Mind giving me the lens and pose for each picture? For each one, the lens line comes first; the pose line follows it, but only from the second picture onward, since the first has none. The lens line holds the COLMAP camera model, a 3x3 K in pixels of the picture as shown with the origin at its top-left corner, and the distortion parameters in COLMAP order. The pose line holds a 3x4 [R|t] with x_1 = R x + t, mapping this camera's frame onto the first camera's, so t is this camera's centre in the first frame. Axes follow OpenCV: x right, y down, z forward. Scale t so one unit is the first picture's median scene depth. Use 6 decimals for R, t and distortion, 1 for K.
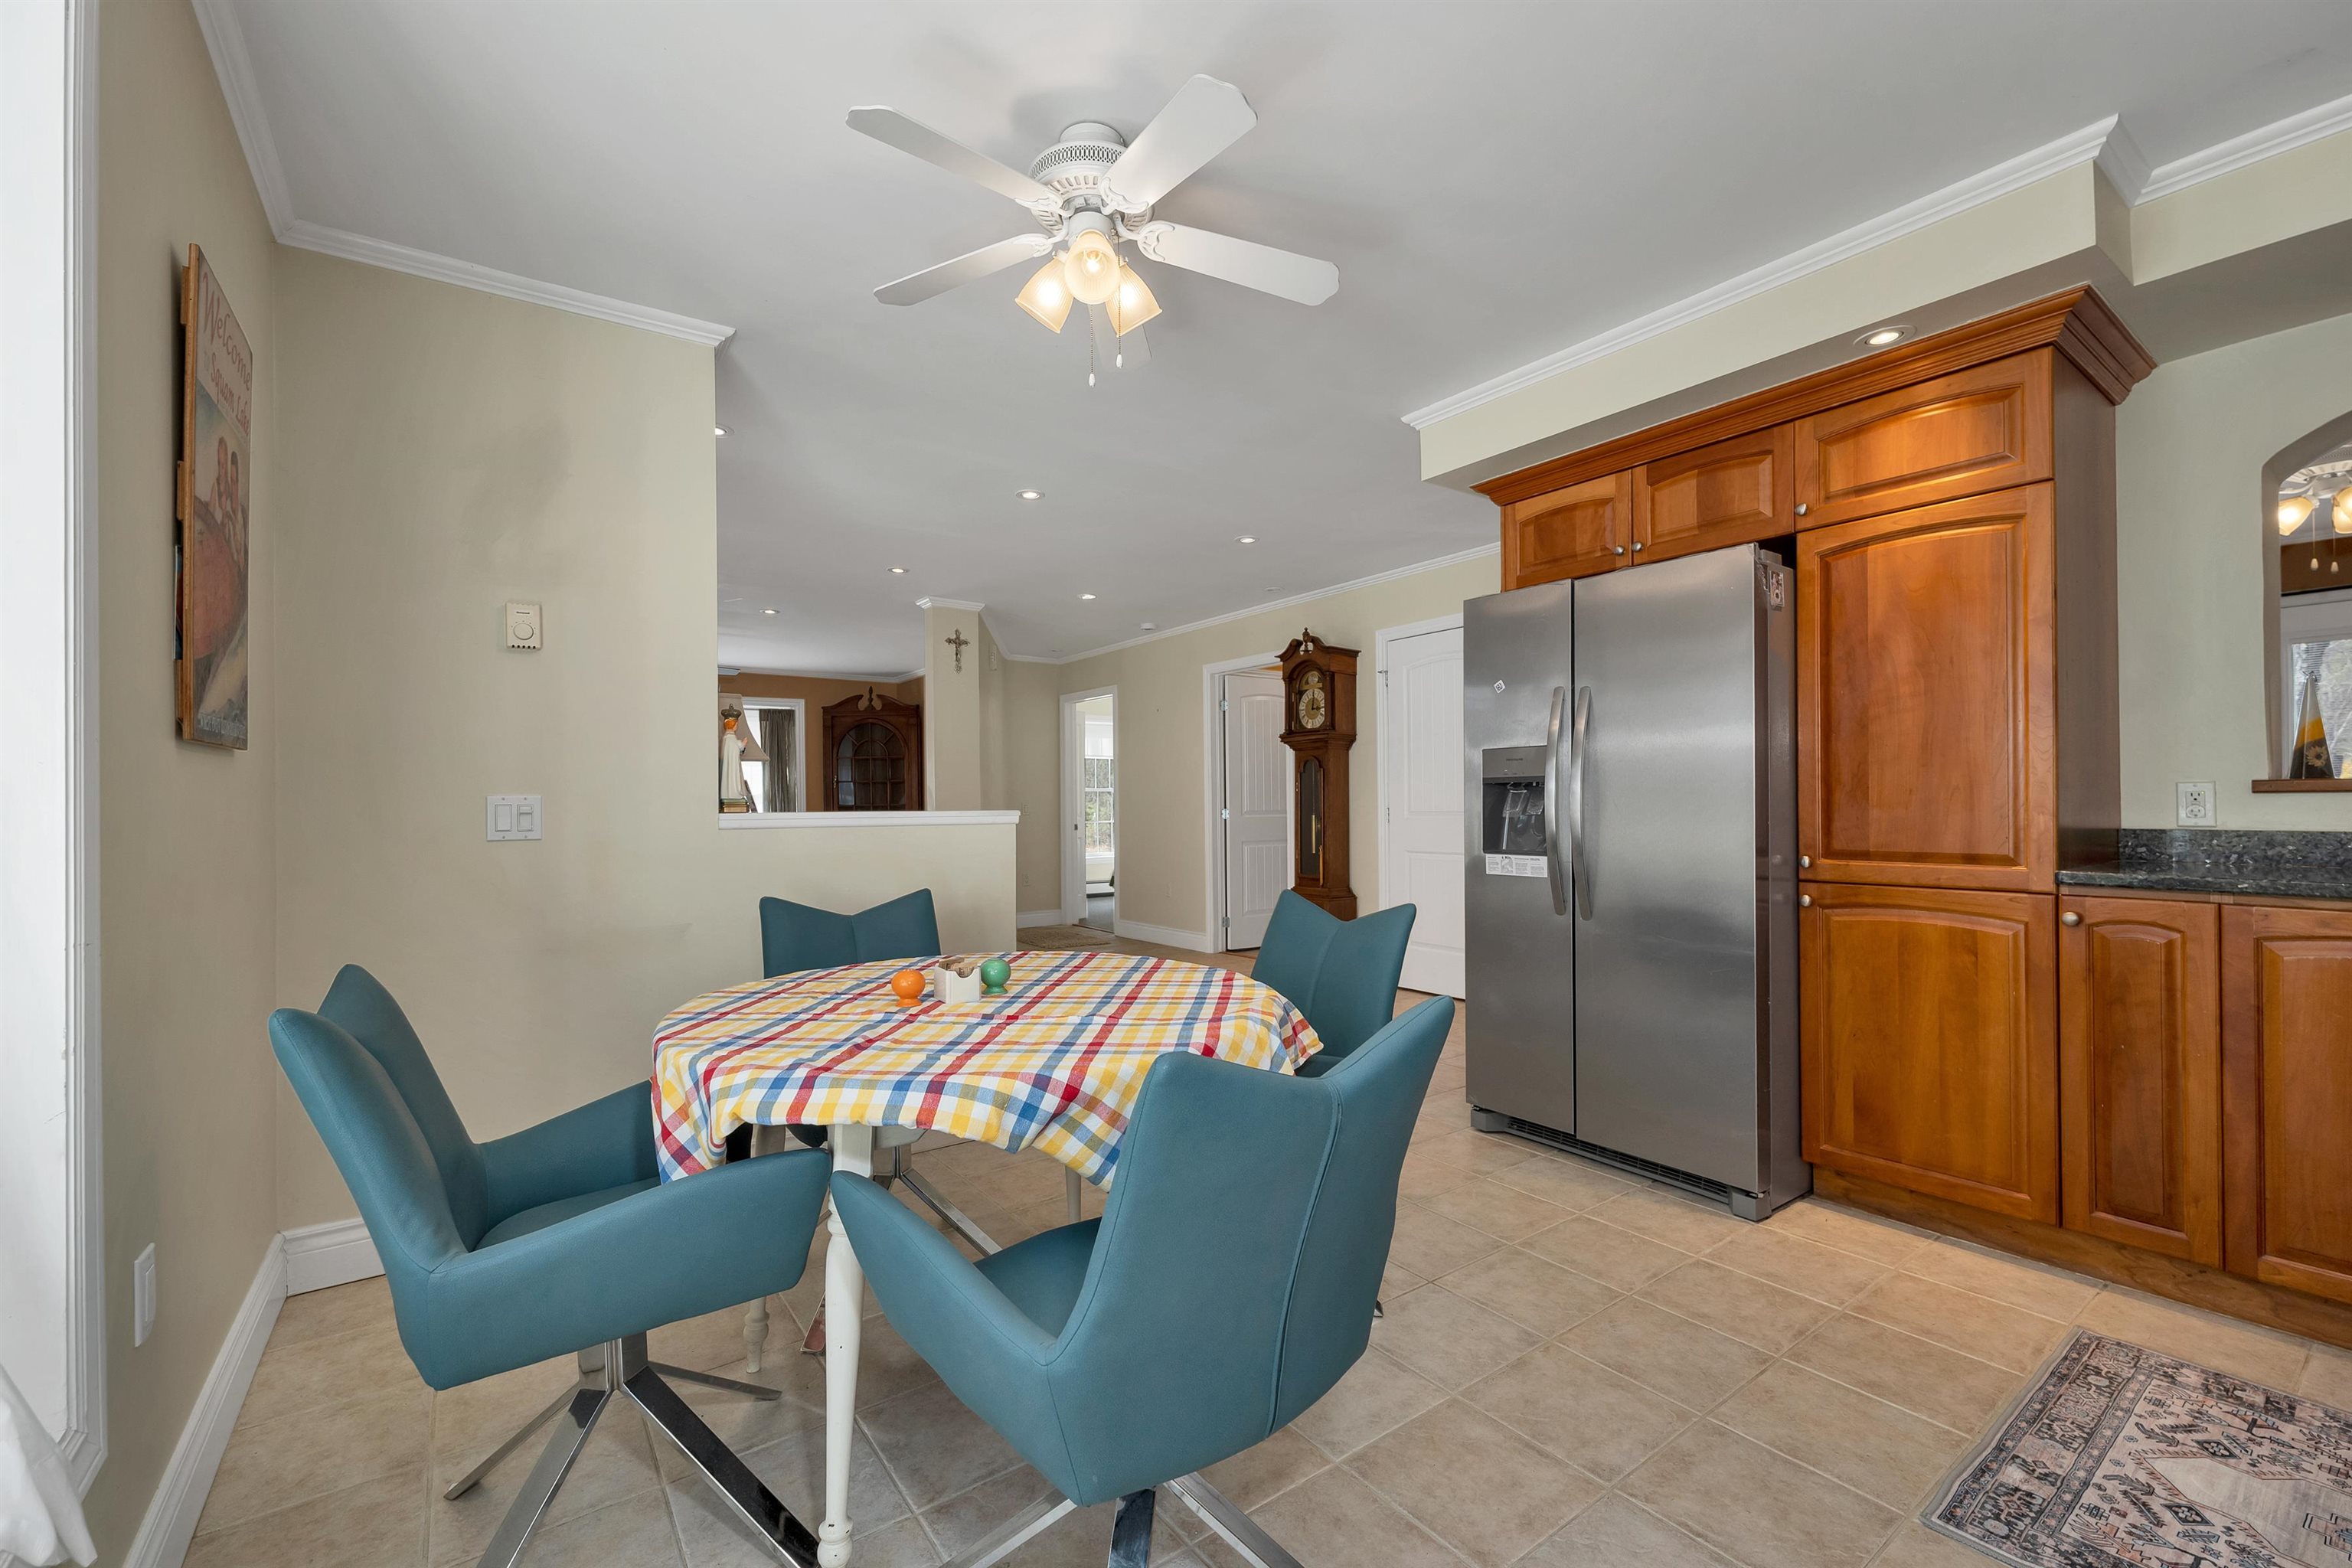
lens RADIAL K [[968.4, 0, 1174.1], [0, 968.4, 804.2], [0, 0, 1]] dist [0.003265, -0.000037]
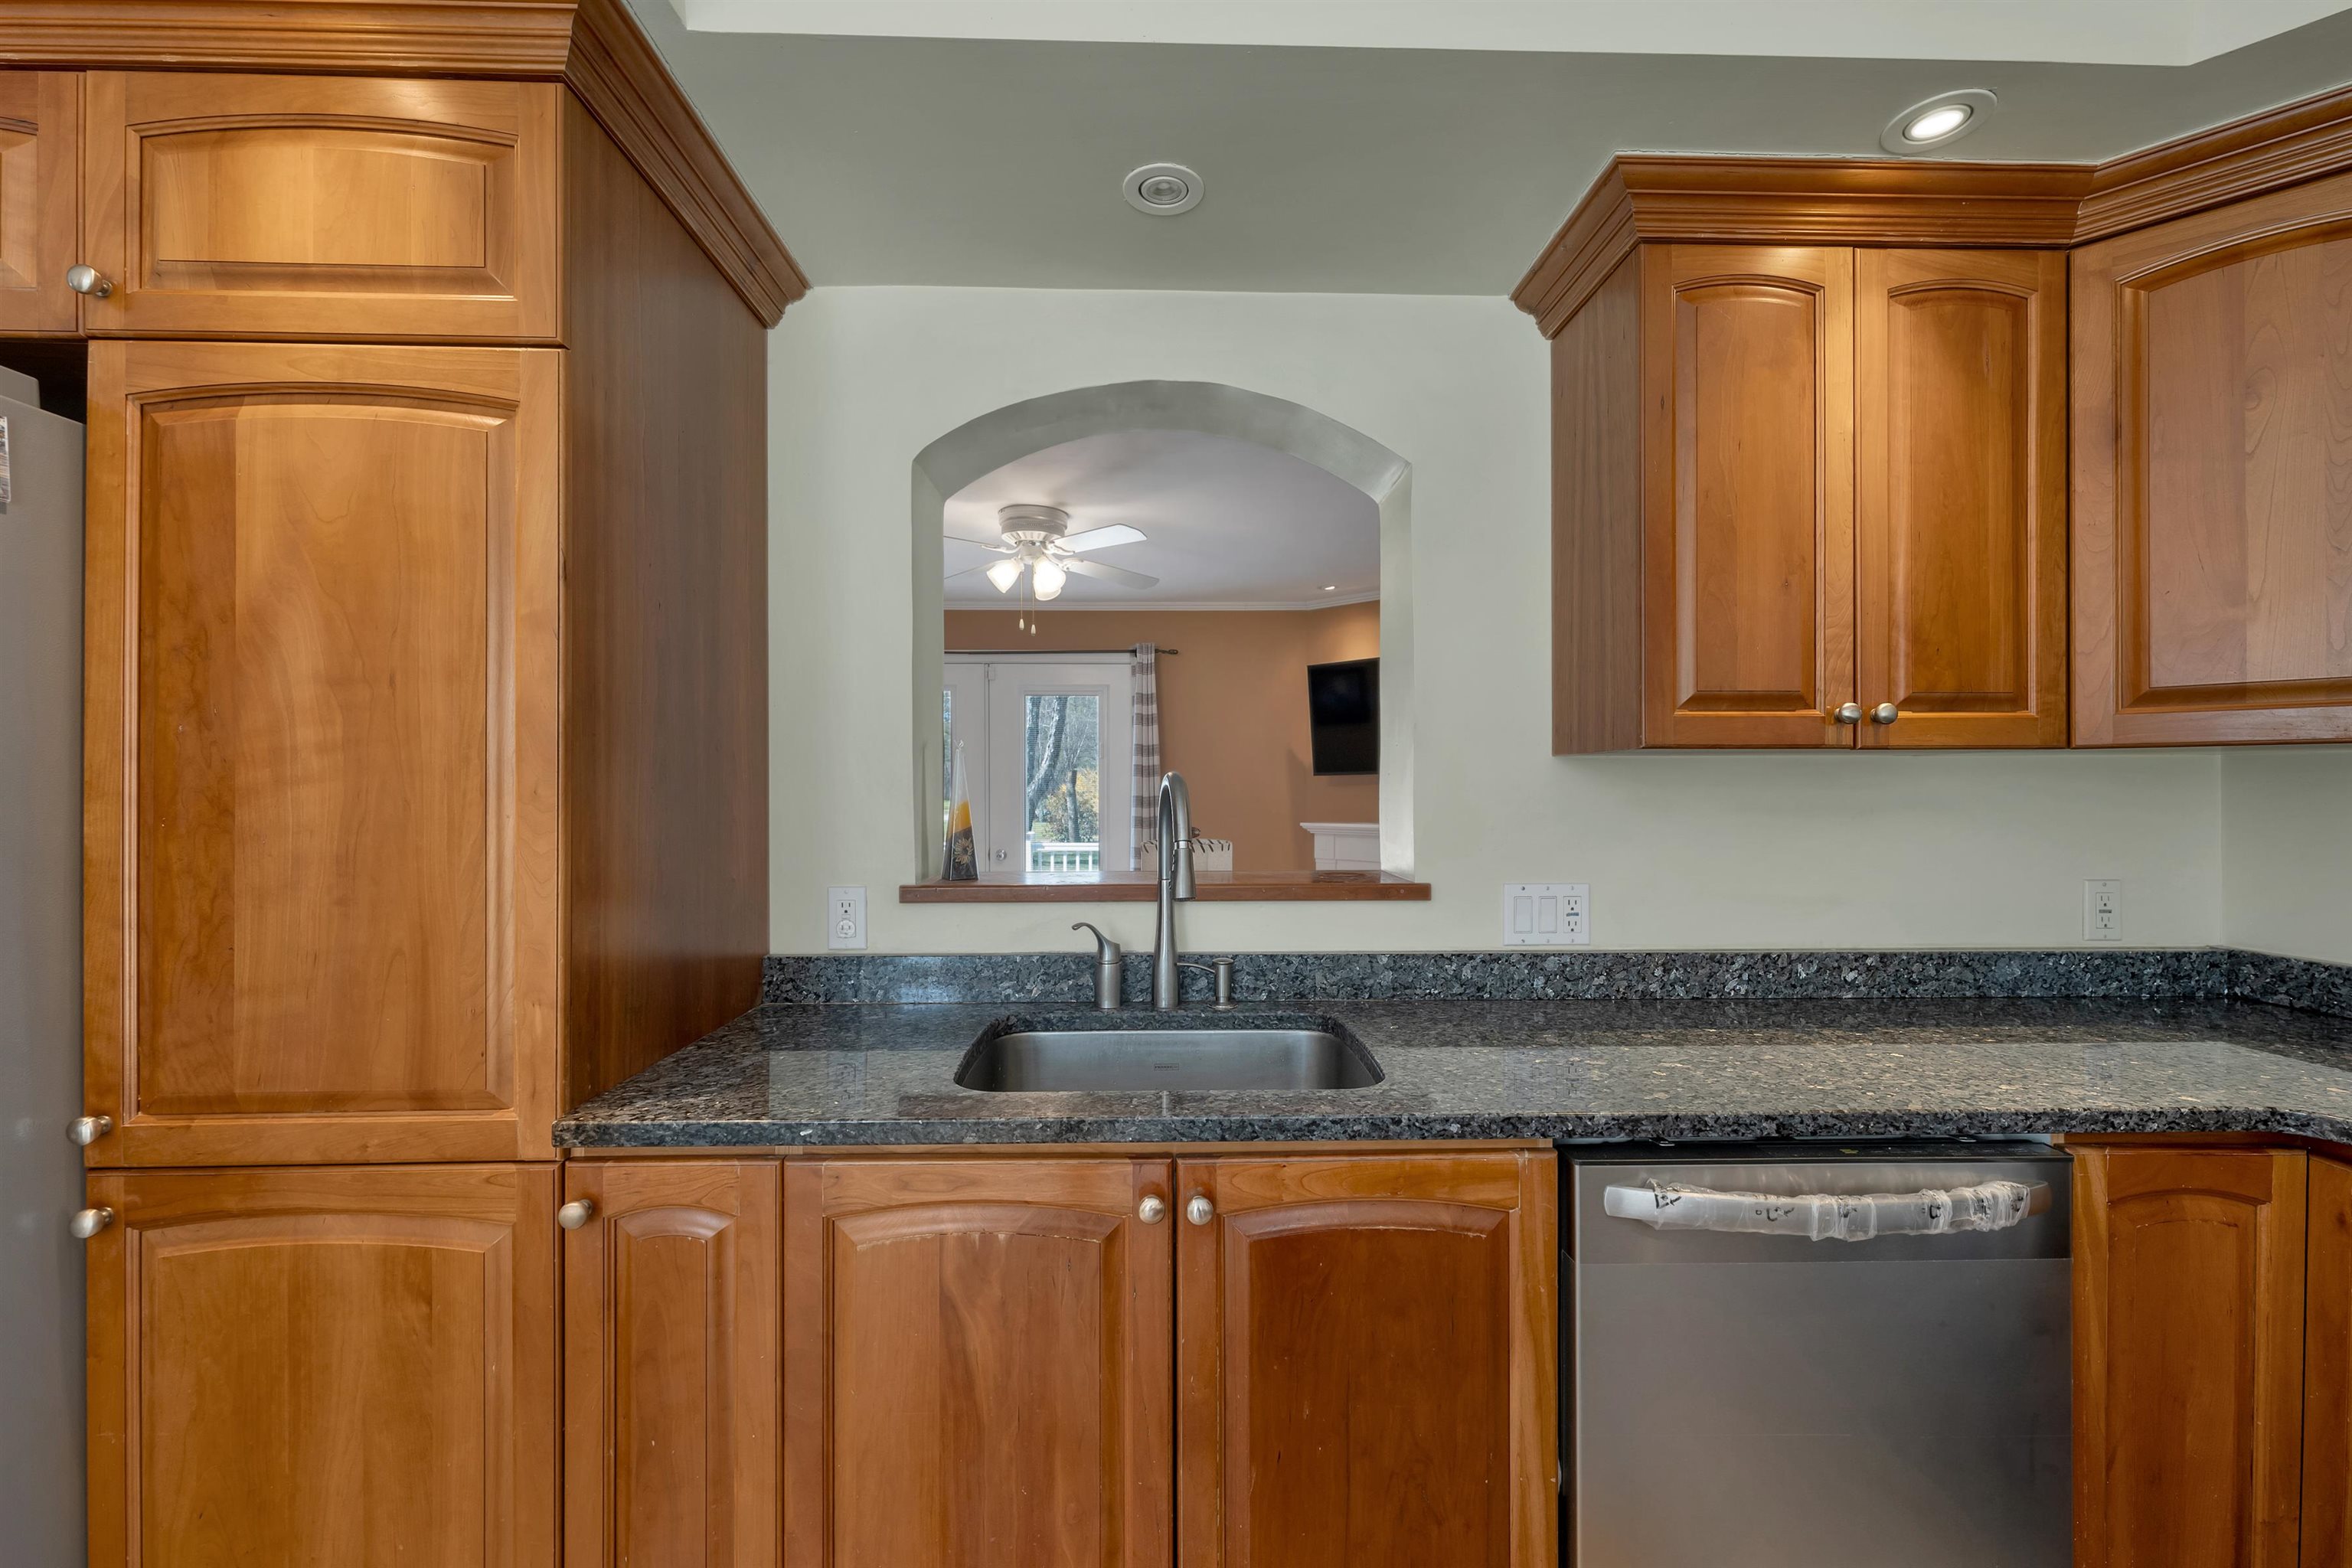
lens RADIAL K [[957.6, 0, 1181.2], [0, 957.6, 785.7], [0, 0, 1]] dist [0.001292, -0.000020]
pose [[0.563014, 0.008330, 0.826405, 0.622642], [-0.003812, 0.999965, -0.007483, -0.093683], [-0.826438, 0.001063, 0.563026, 0.414059]]
